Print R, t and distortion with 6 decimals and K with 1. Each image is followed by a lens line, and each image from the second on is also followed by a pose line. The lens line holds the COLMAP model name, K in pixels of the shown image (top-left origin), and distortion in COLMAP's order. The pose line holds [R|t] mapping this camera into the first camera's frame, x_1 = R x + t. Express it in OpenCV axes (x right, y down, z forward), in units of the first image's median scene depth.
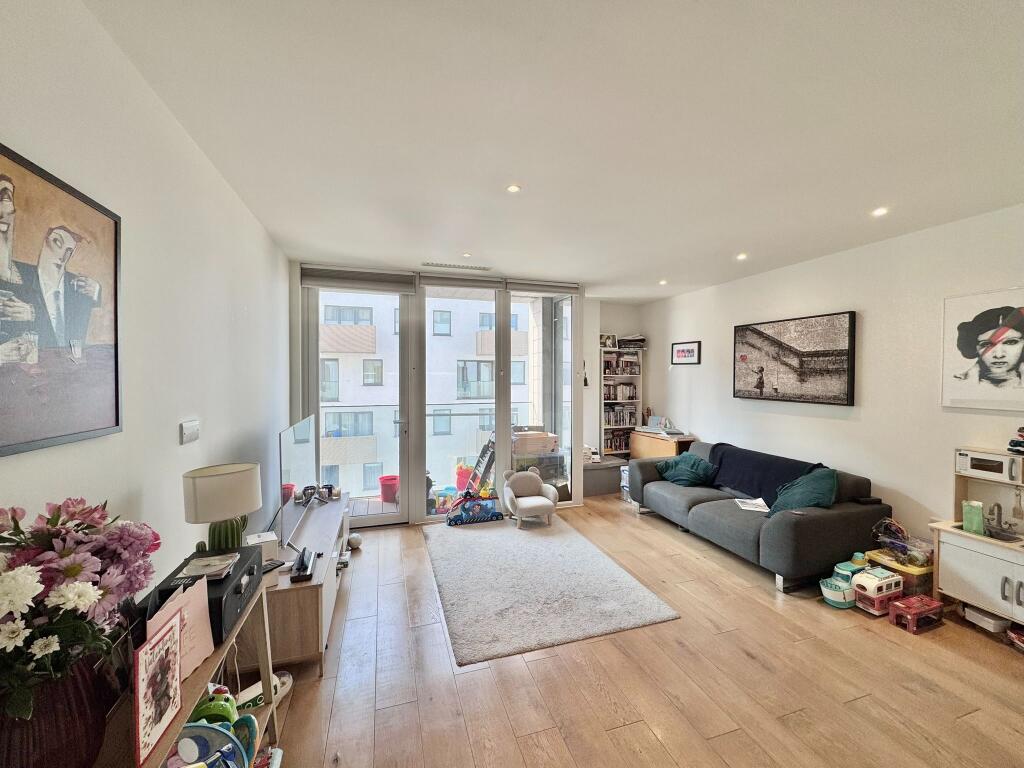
lens RADIAL K [[408.1, 0, 512.4], [0, 408.1, 381.4], [0, 0, 1]] dist [-0.001709, 0.000210]
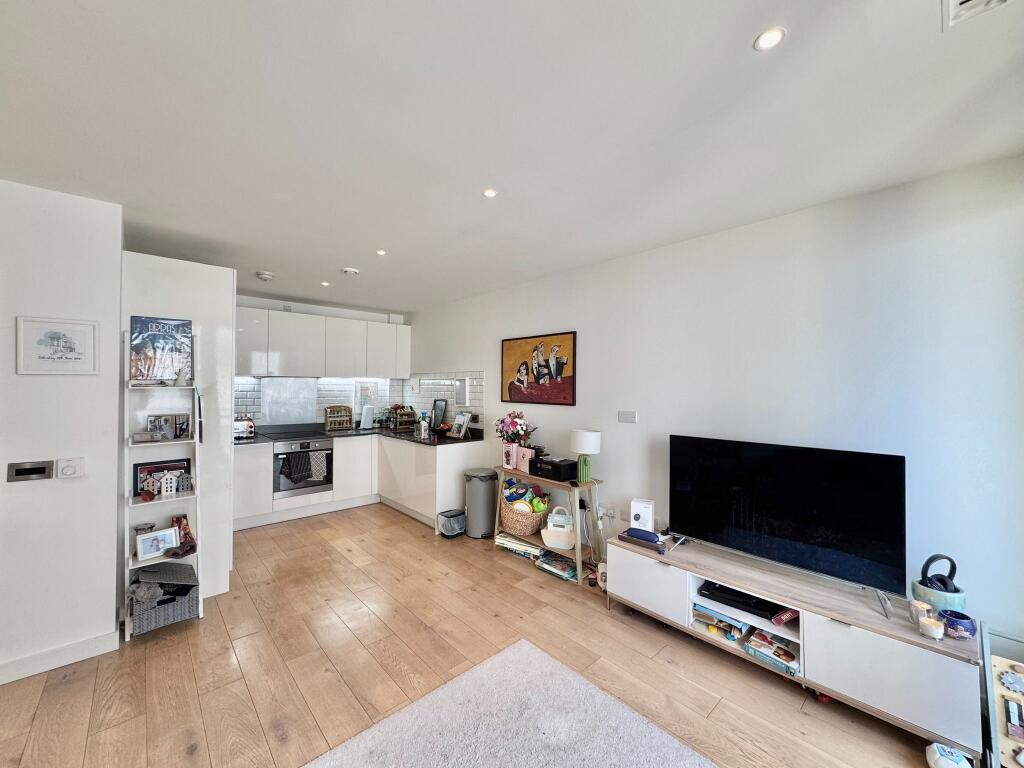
lens RADIAL K [[408.1, 0, 512.4], [0, 408.1, 381.4], [0, 0, 1]] dist [-0.001709, 0.000210]
pose [[-0.906558, -0.009819, -0.421967, 0.226410], [-0.010227, 0.999947, -0.001296, -0.014370], [0.421958, 0.003141, -0.906610, 1.198566]]
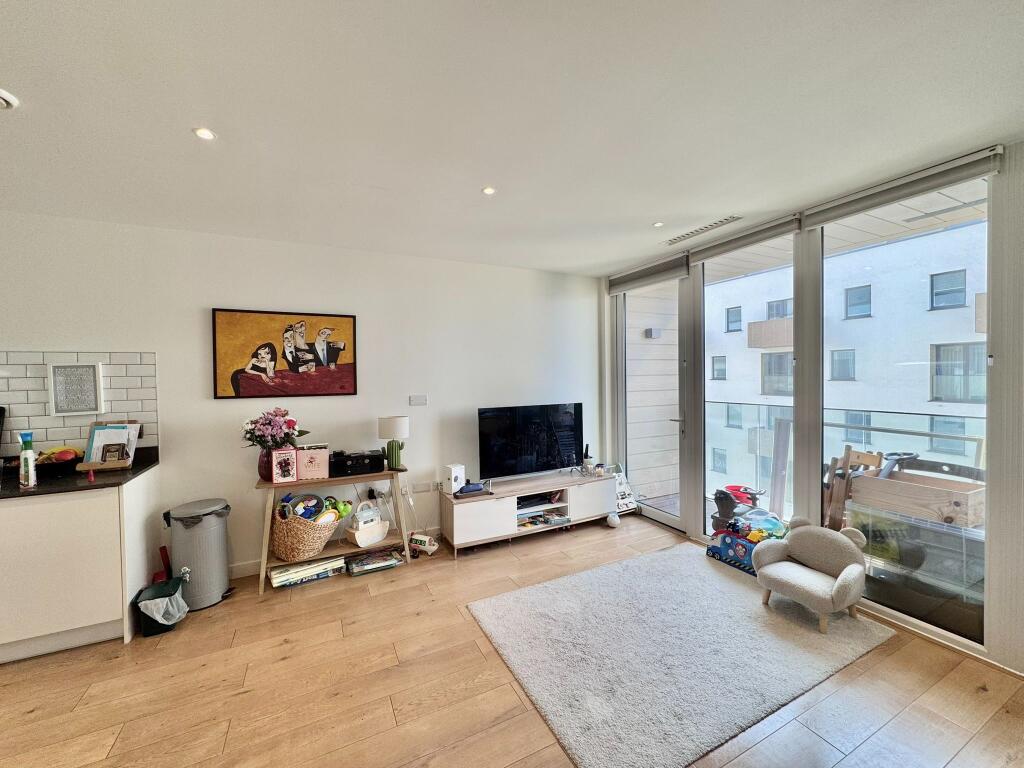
lens RADIAL K [[408.1, 0, 512.4], [0, 408.1, 381.4], [0, 0, 1]] dist [-0.001709, 0.000210]
pose [[0.151119, 0.015107, -0.988400, 0.655605], [0.003077, 0.999871, 0.015753, -0.002182], [0.988511, -0.005422, 0.151053, 0.565762]]
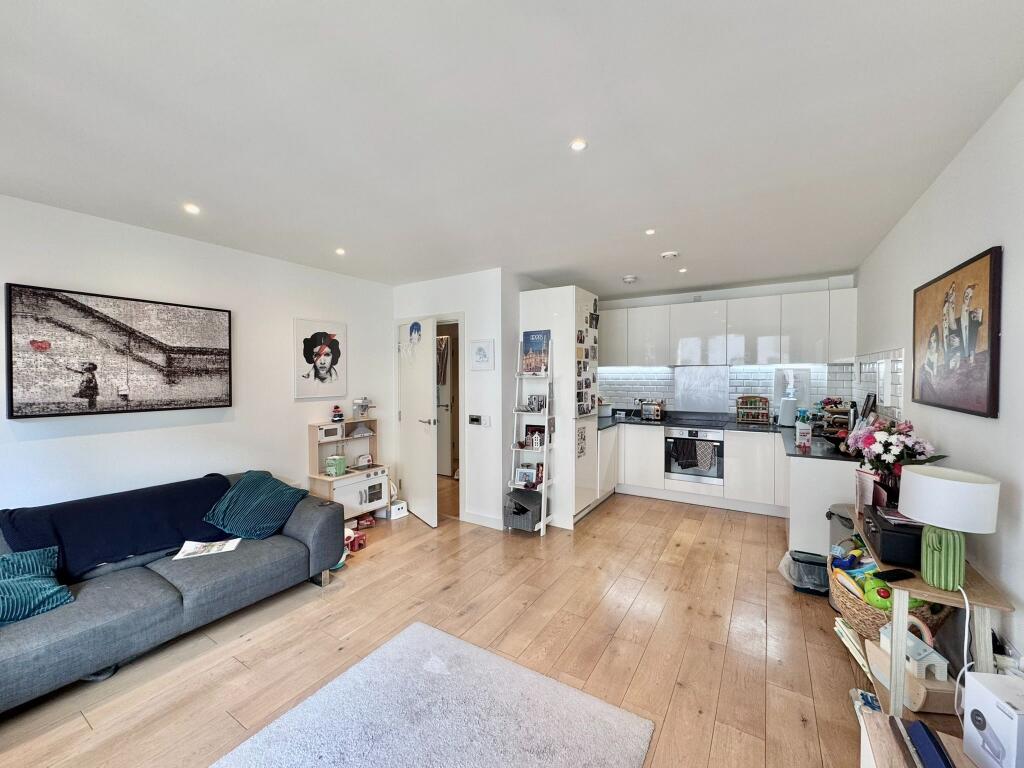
lens RADIAL K [[408.1, 0, 512.4], [0, 408.1, 381.4], [0, 0, 1]] dist [-0.001709, 0.000210]
pose [[-0.647566, -0.011487, 0.761922, -0.338148], [0.014395, 0.999524, 0.027303, -0.016564], [-0.761873, 0.028649, -0.647093, 1.030369]]
